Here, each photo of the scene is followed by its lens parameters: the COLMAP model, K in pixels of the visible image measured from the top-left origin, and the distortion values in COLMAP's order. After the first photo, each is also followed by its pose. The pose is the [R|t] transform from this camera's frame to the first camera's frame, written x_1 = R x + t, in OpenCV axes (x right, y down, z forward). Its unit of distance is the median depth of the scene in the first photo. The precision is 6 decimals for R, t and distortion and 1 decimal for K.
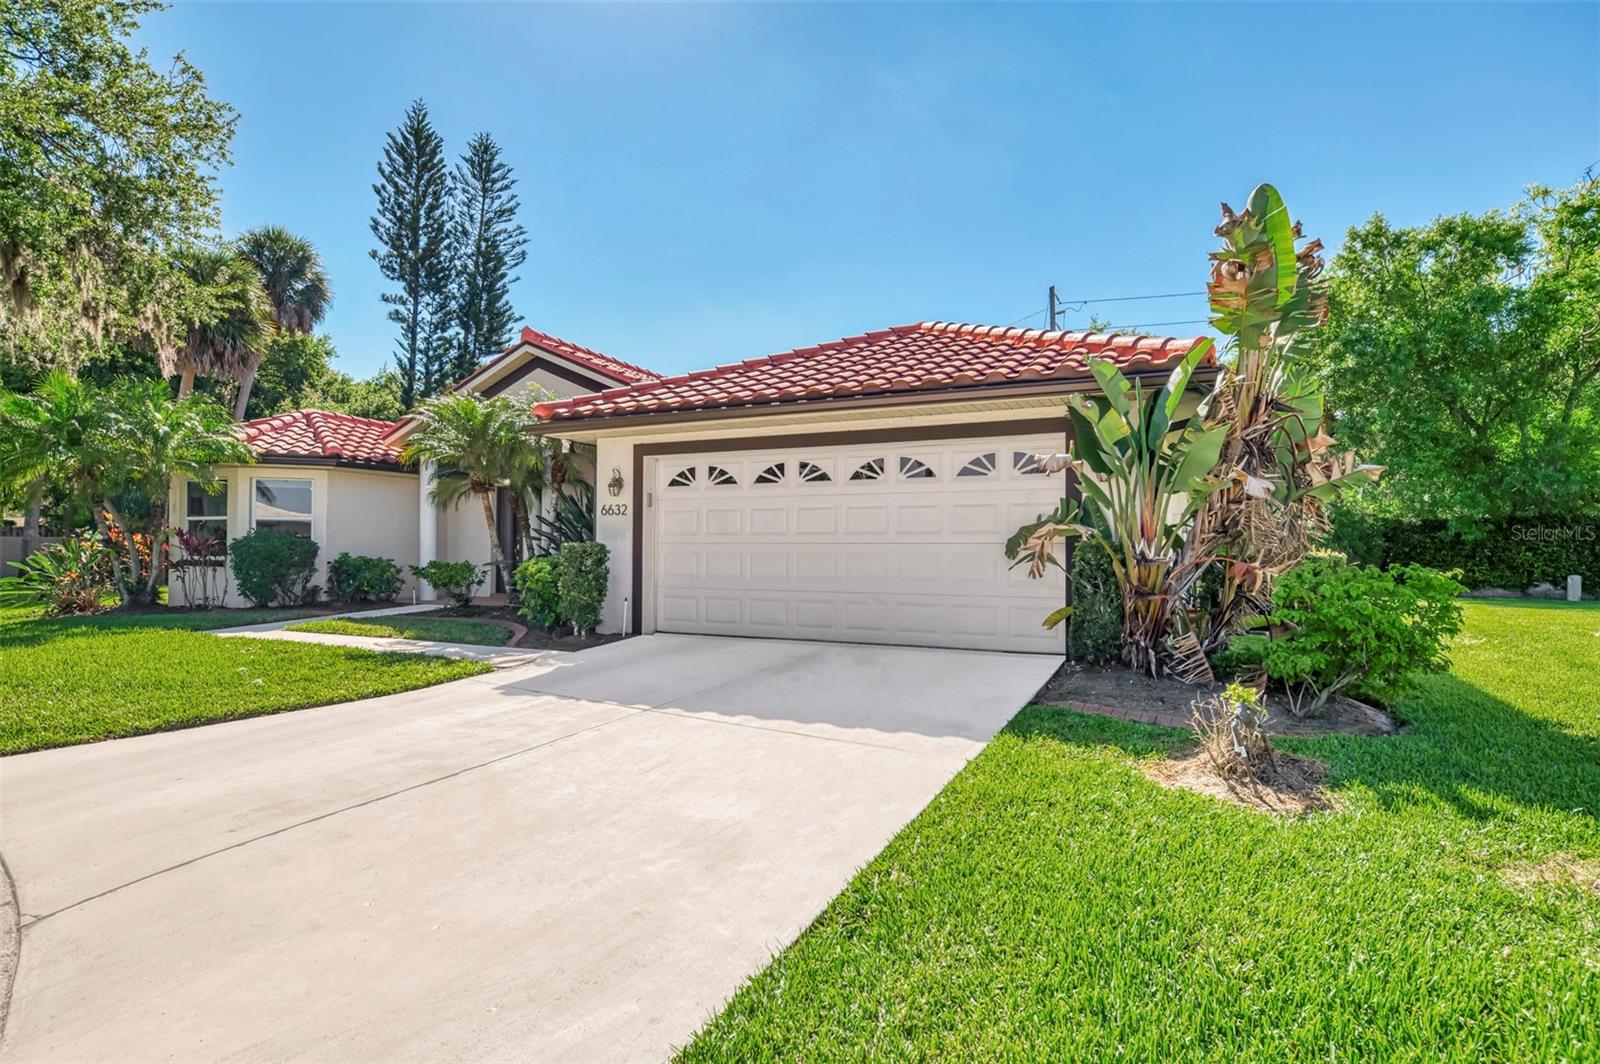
lens RADIAL K [[870.9, 0, 785.5], [0, 870.9, 538.7], [0, 0, 1]] dist [-0.000616, 0.001496]
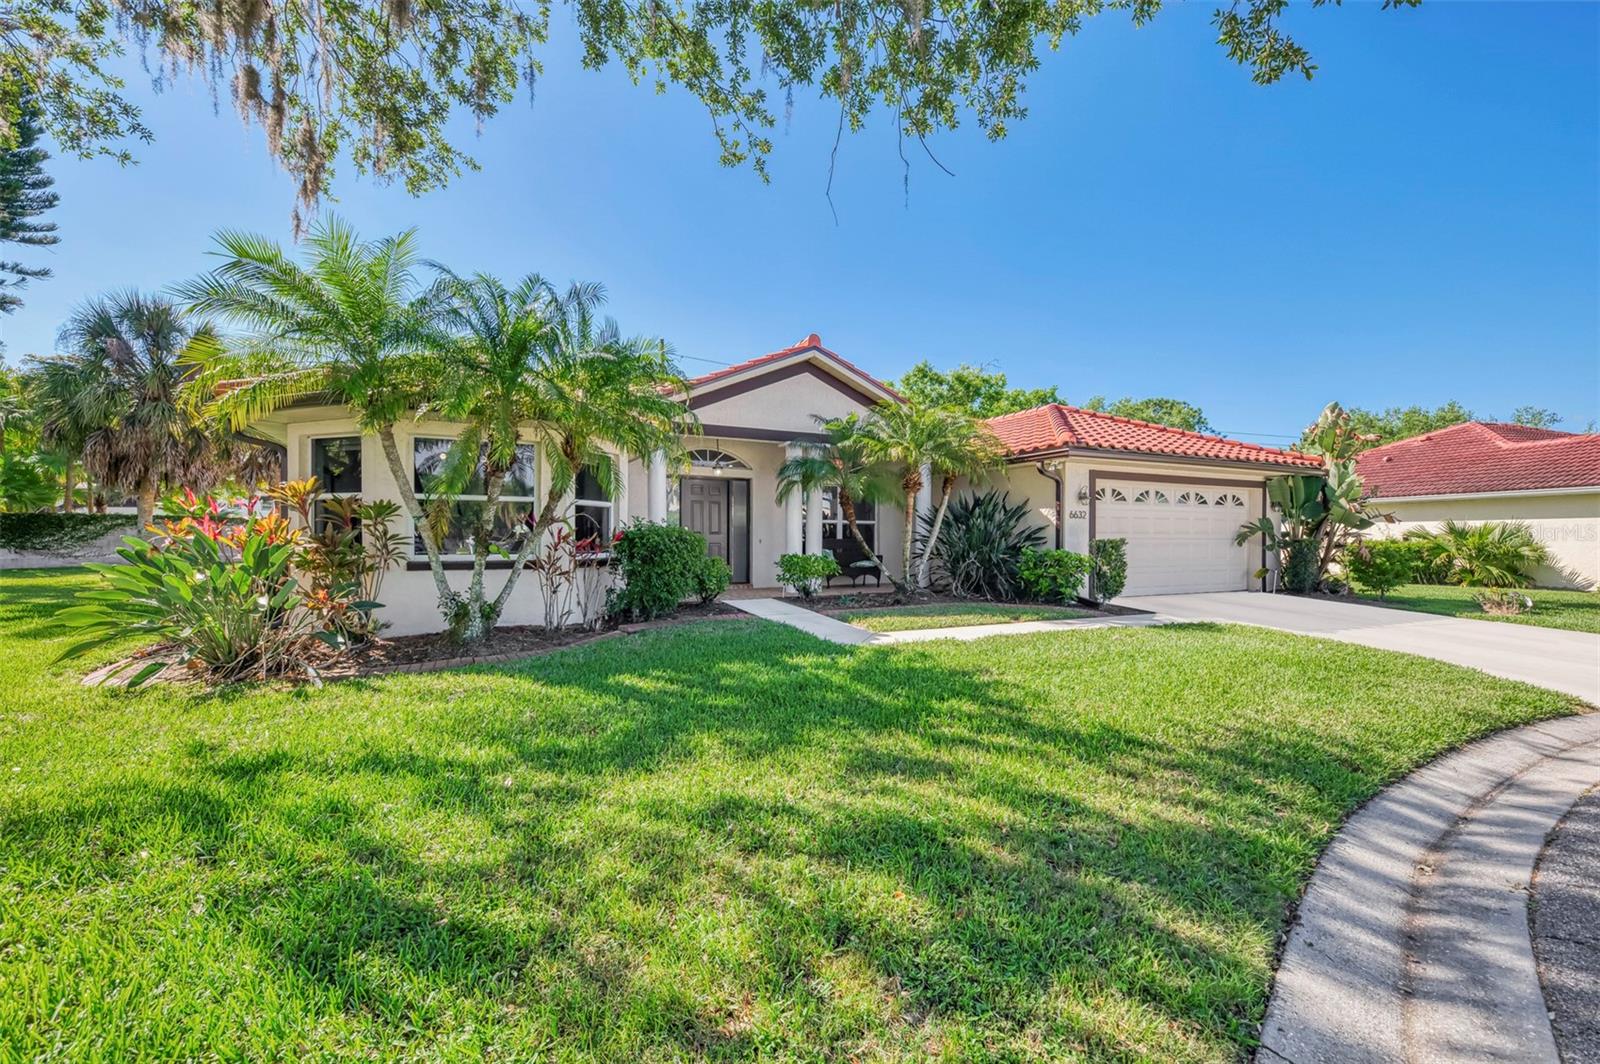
lens RADIAL K [[677.1, 0, 825.2], [0, 677.1, 520.9], [0, 0, 1]] dist [-0.001782, -0.000131]
pose [[0.577294, 0.019893, 0.816294, -0.629537], [-0.011928, 0.999802, -0.015930, -0.000003], [-0.816449, -0.000541, 0.577417, 0.332789]]
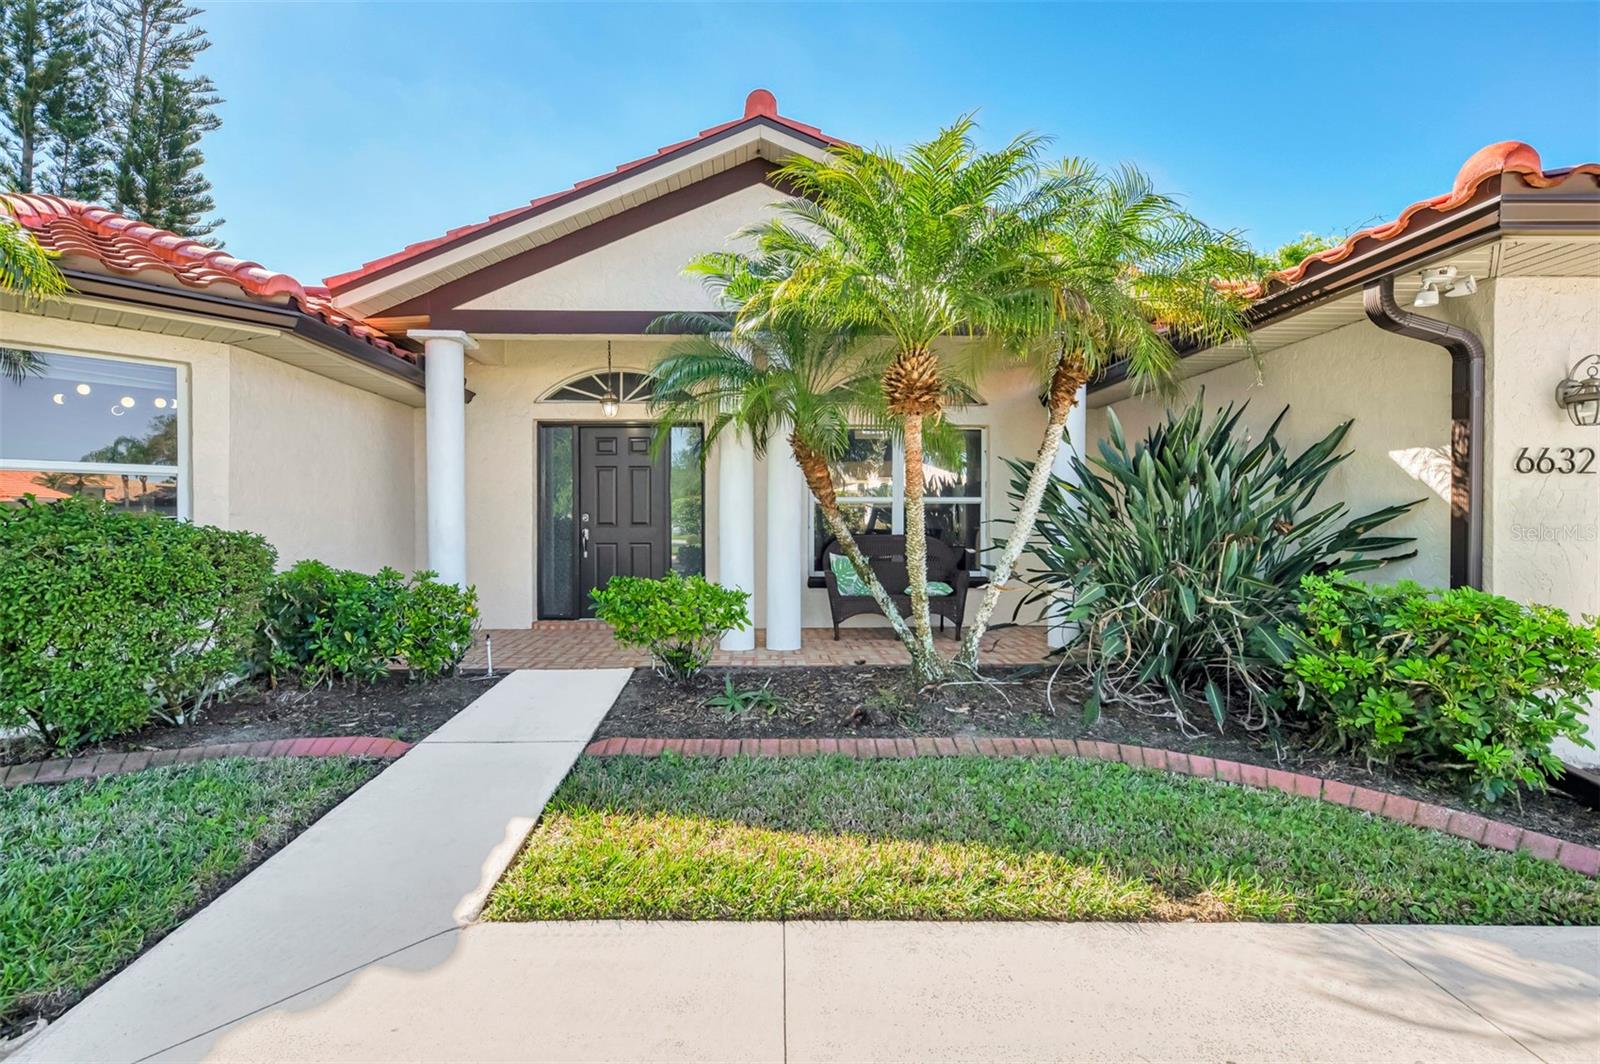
lens RADIAL K [[734.5, 0, 760.3], [0, 734.5, 520.5], [0, 0, 1]] dist [0.013915, -0.007478]
pose [[0.886064, -0.004679, 0.463538, -0.319914], [-0.002951, 0.999872, 0.015735, -0.004932], [-0.463553, -0.015310, 0.885937, 0.412316]]
